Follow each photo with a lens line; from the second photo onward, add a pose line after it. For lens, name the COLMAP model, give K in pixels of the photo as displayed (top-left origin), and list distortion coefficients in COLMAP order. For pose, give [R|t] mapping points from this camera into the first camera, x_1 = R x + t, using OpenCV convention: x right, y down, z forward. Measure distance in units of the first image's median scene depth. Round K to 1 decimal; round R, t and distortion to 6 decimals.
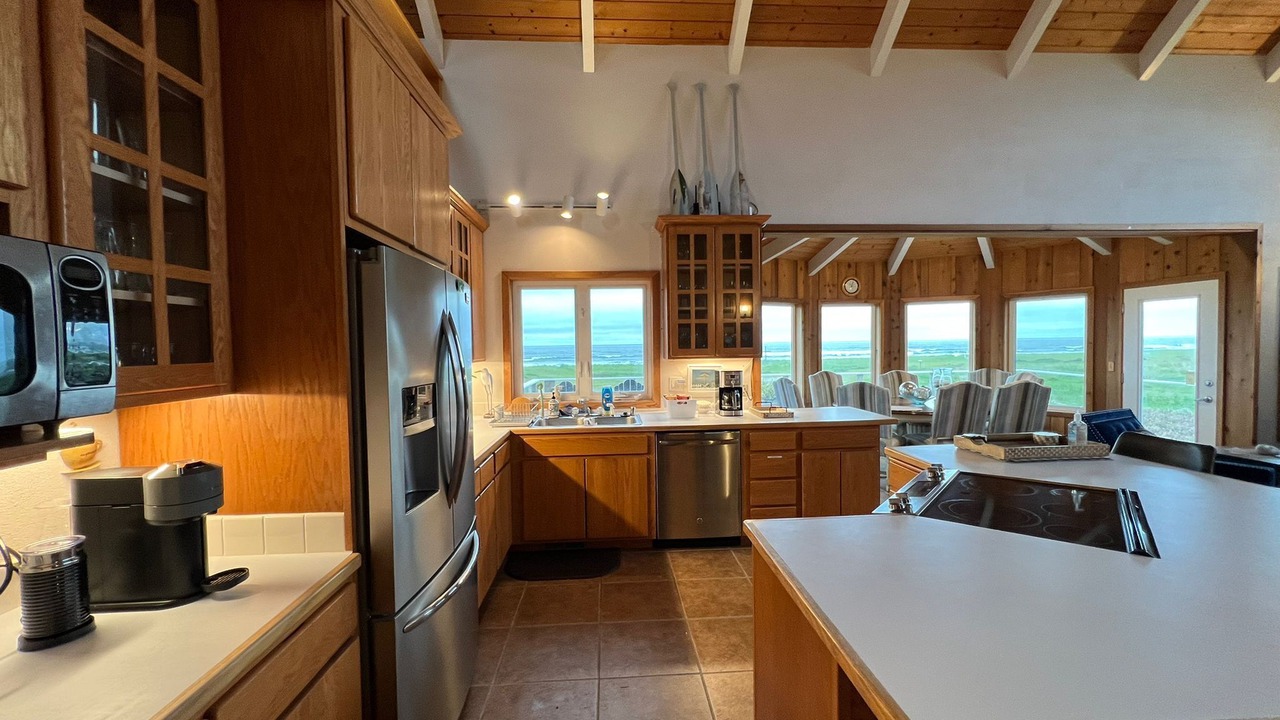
lens RADIAL K [[515.2, 0, 640.6], [0, 515.2, 360.3], [0, 0, 1]] dist [-0.000457, -0.000561]
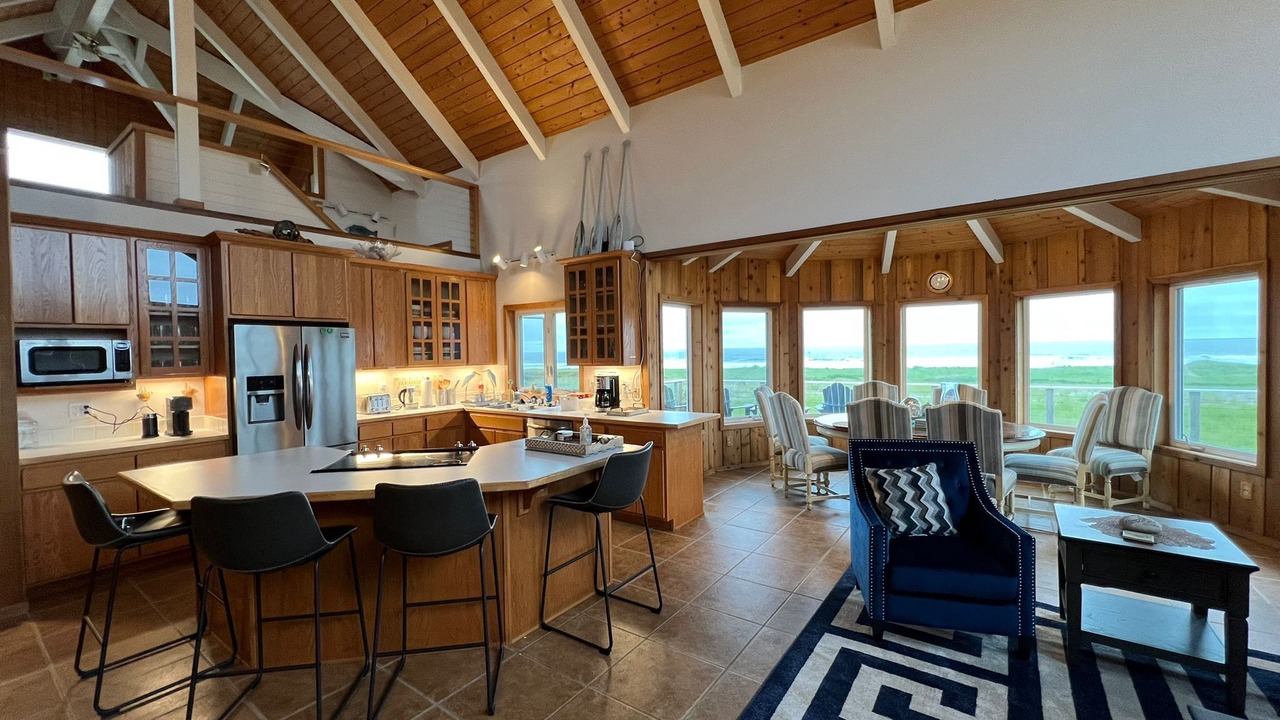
lens RADIAL K [[515.2, 0, 637.0], [0, 515.2, 360.7], [0, 0, 1]] dist [-0.000457, -0.000561]
pose [[0.776597, 0.013080, -0.629862, 0.959724], [-0.012104, 0.999910, 0.005841, -0.024169], [0.629882, 0.003088, 0.776685, 0.071993]]
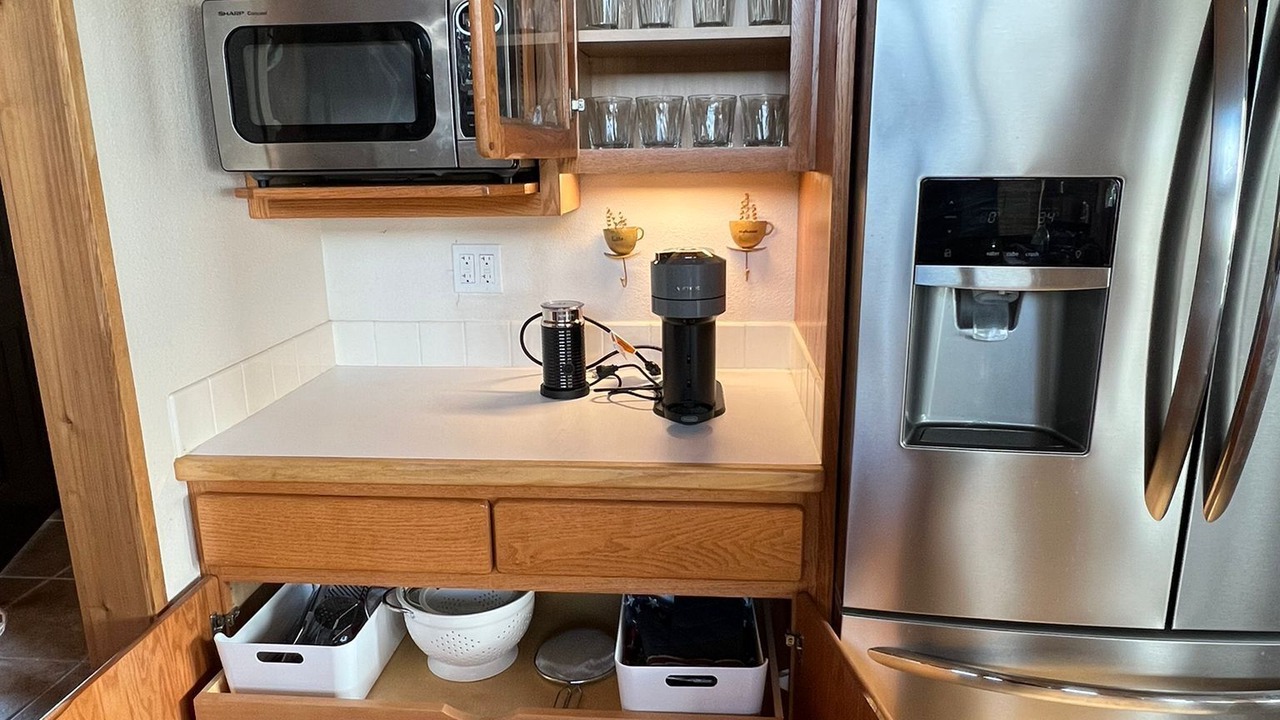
lens RADIAL K [[875.4, 0, 639.8], [0, 875.4, 362.3], [0, 0, 1]] dist [0.002071, 0.000127]
pose [[-0.151287, 0.245863, -0.957425, 0.131522], [-0.019314, 0.967654, 0.251542, 0.005661], [0.988301, 0.056547, -0.141645, 0.301518]]
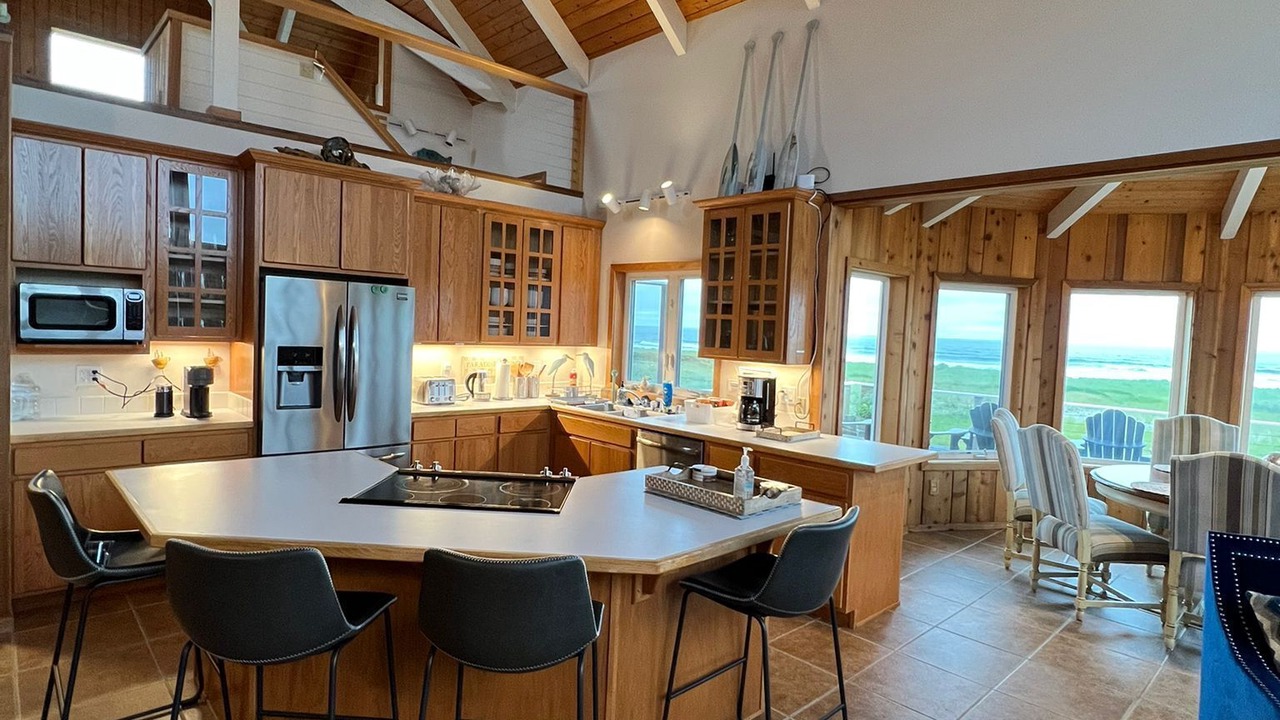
lens RADIAL K [[689.5, 0, 638.1], [0, 689.5, 358.8], [0, 0, 1]] dist [-0.005546, 0.000493]
pose [[0.640956, 0.079343, -0.763466, 0.849517], [-0.075546, 0.996335, 0.040120, -0.037900], [0.763851, 0.031961, 0.644600, 0.122804]]
